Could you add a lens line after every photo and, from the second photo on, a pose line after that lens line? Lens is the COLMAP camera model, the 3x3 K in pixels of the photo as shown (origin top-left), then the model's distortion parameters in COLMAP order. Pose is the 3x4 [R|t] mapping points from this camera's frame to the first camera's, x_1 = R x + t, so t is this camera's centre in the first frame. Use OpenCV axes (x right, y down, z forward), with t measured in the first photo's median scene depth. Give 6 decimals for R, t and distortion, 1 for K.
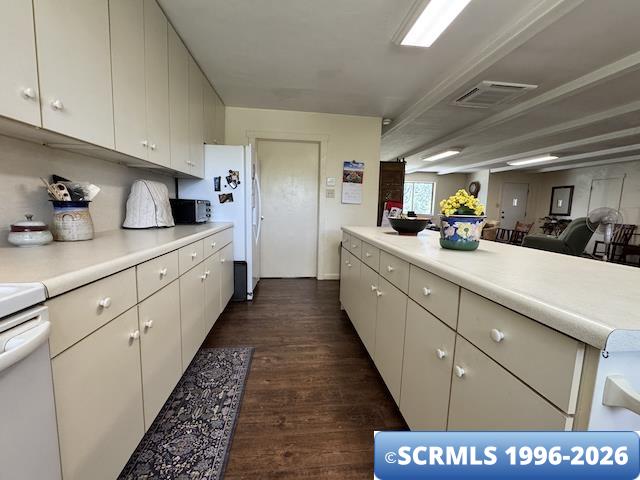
lens RADIAL K [[272.0, 0, 320.0], [0, 272.0, 240.0], [0, 0, 1]] dist [-0.000165, -0.000069]
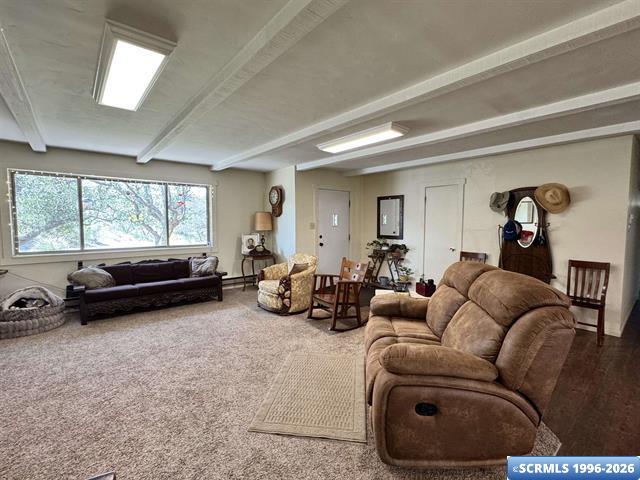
lens RADIAL K [[301.3, 0, 320.0], [0, 301.3, 240.0], [0, 0, 1]] dist [-0.001476, 0.000007]
pose [[0.836055, -0.057137, 0.545662, 0.318675], [0.086200, 0.995890, -0.027794, -0.079932], [-0.541831, 0.070274, 0.837544, 0.458820]]
